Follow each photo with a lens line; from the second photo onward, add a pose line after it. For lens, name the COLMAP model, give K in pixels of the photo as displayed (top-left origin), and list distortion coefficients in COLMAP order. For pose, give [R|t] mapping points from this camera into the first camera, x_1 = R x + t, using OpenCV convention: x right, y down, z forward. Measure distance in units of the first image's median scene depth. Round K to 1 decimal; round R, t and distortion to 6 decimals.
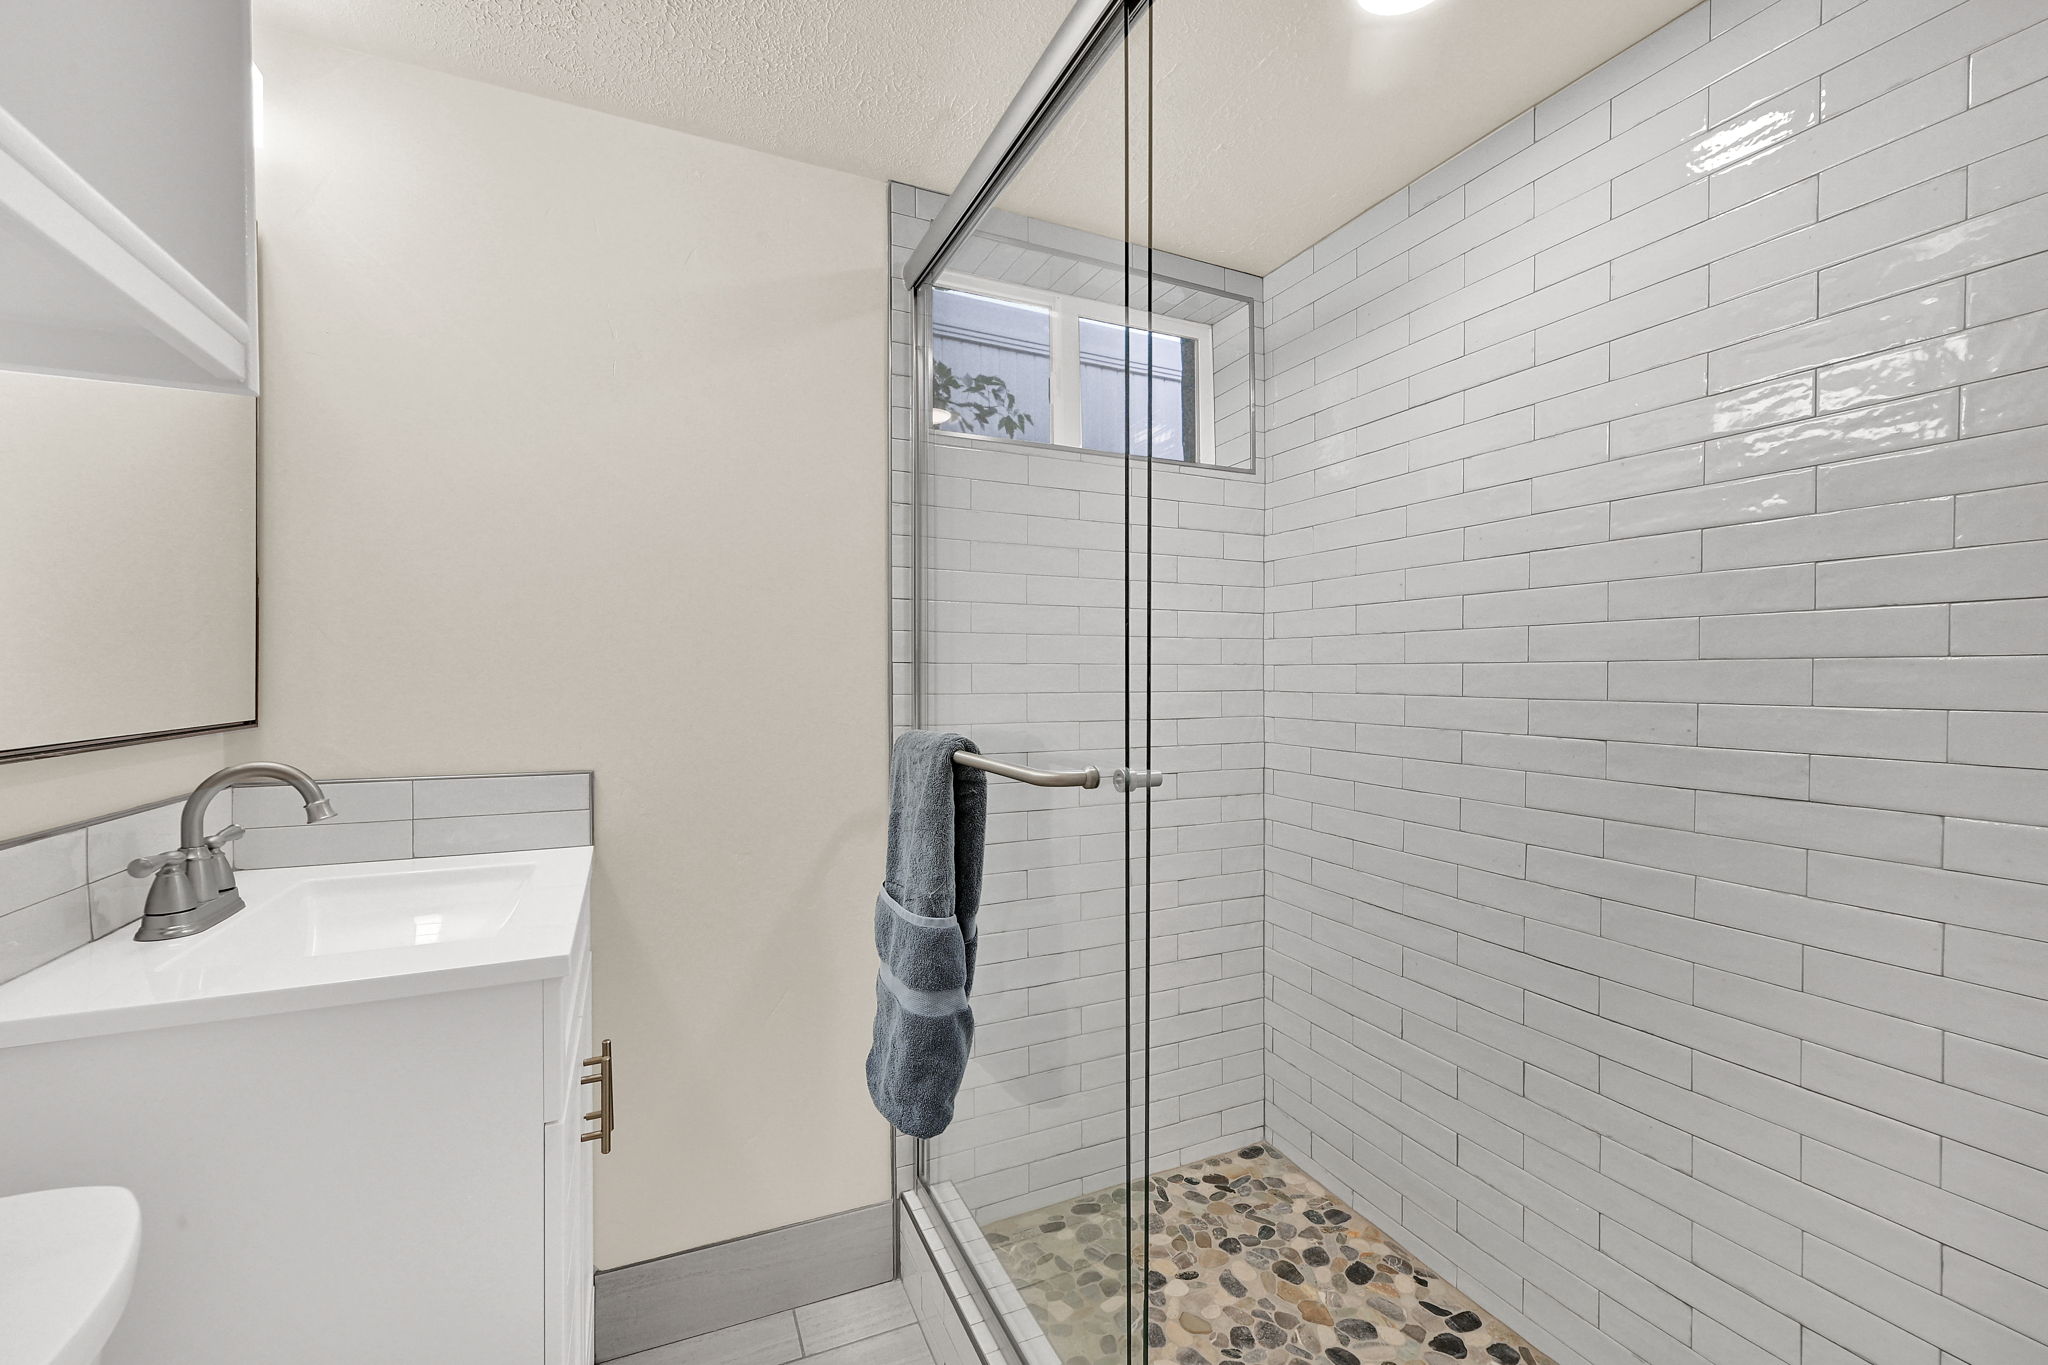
lens RADIAL K [[843.8, 0, 1023.7], [0, 843.8, 675.9], [0, 0, 1]] dist [-0.000340, 0.000166]
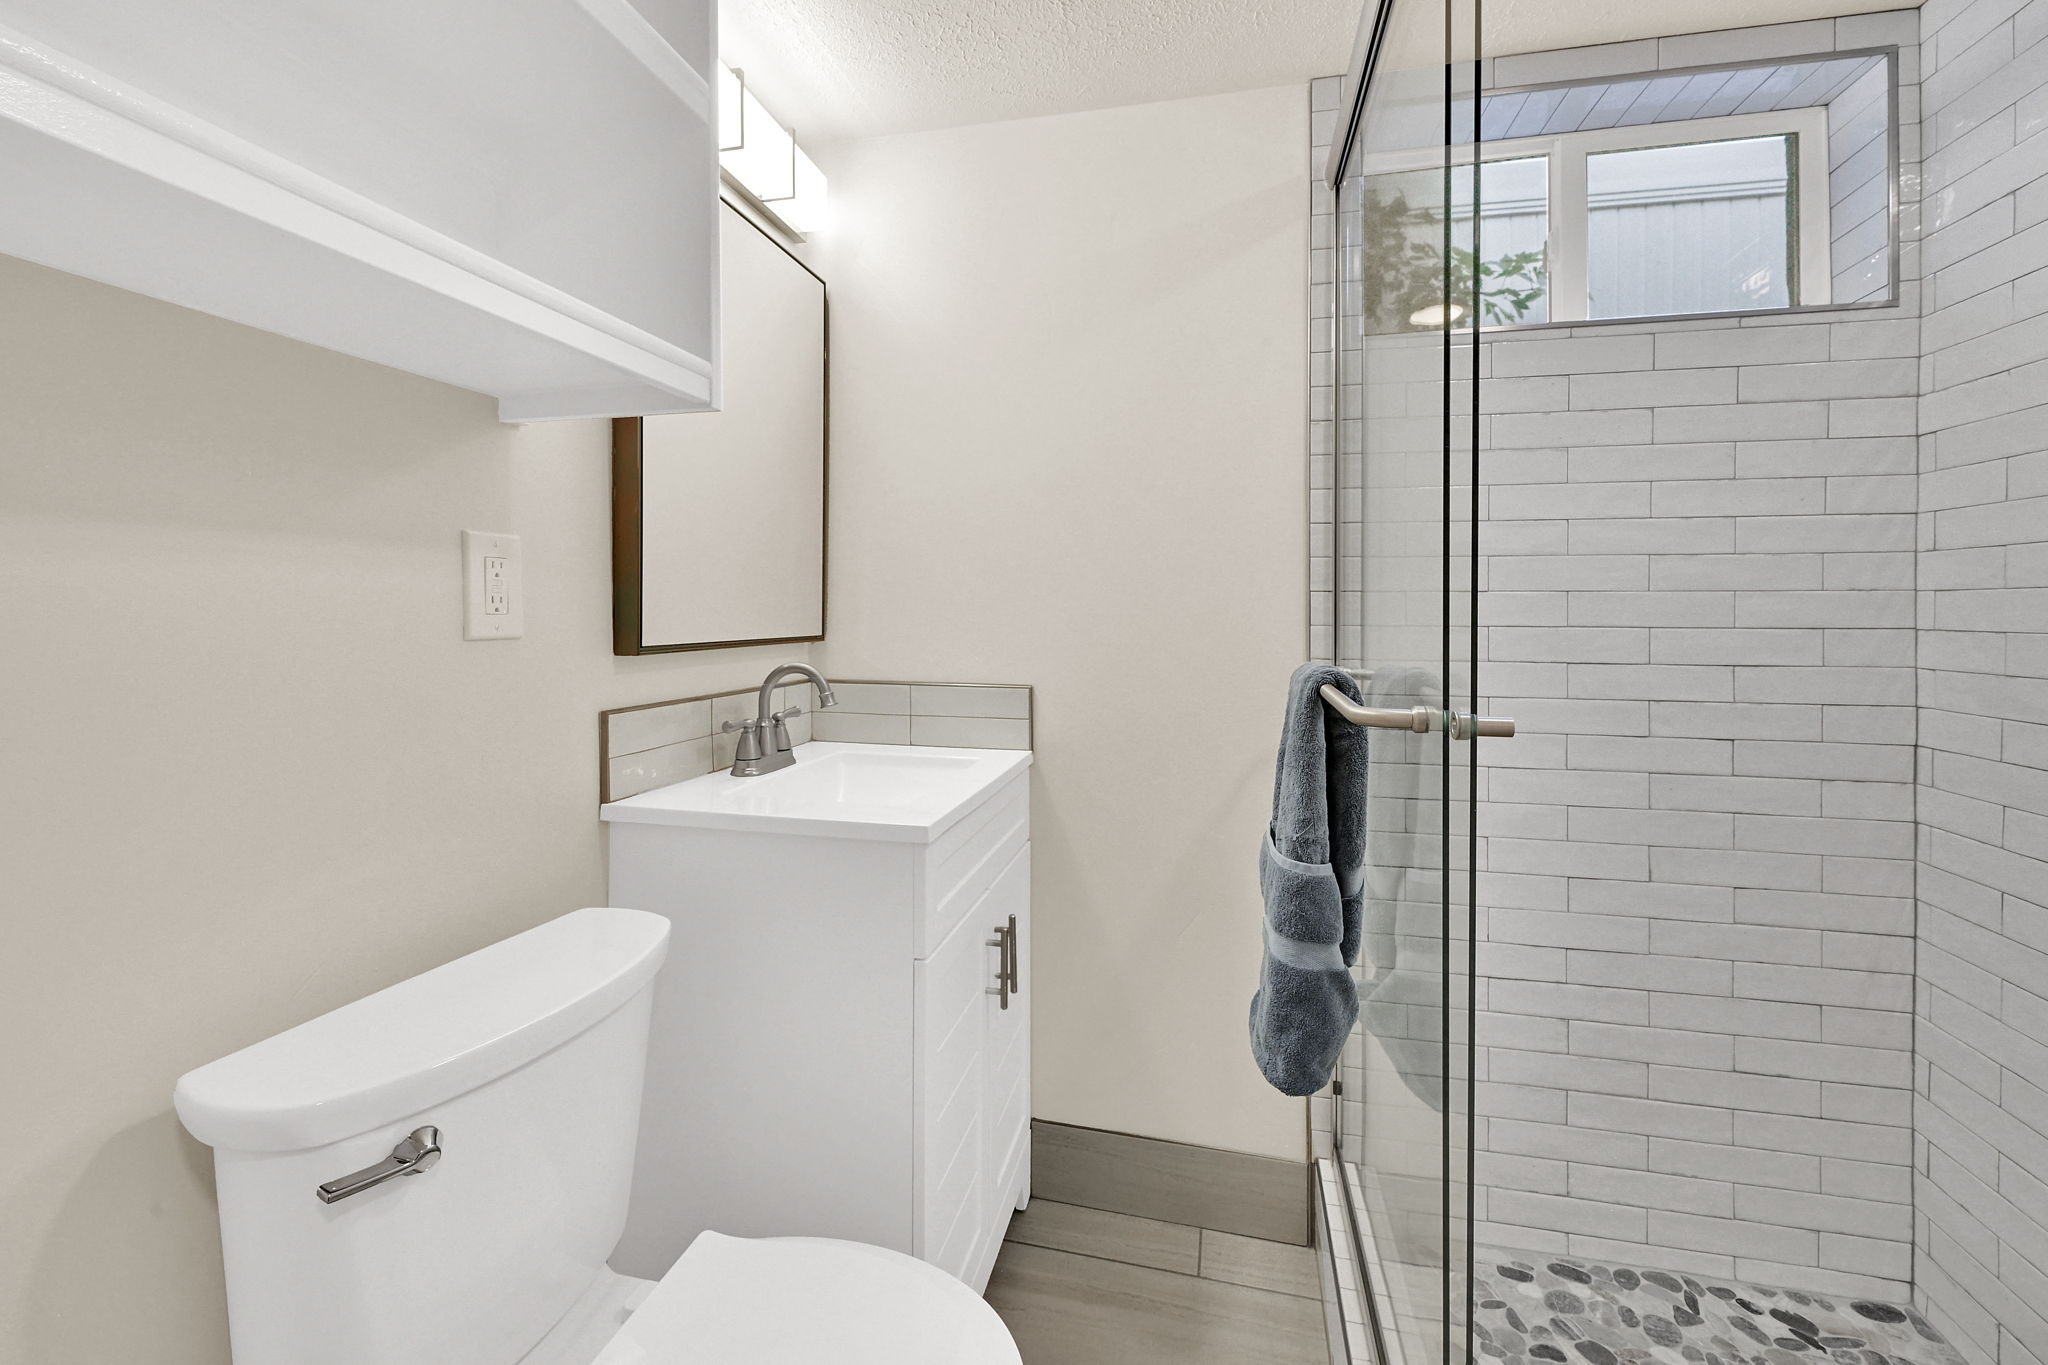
lens RADIAL K [[859.3, 0, 1028.0], [0, 859.3, 615.6], [0, 0, 1]] dist [-0.002471, 0.001159]
pose [[0.794196, 0.005163, -0.607640, 0.176821], [-0.004318, 0.999987, 0.002853, 0.009742], [0.607647, 0.000358, 0.794207, 0.048404]]
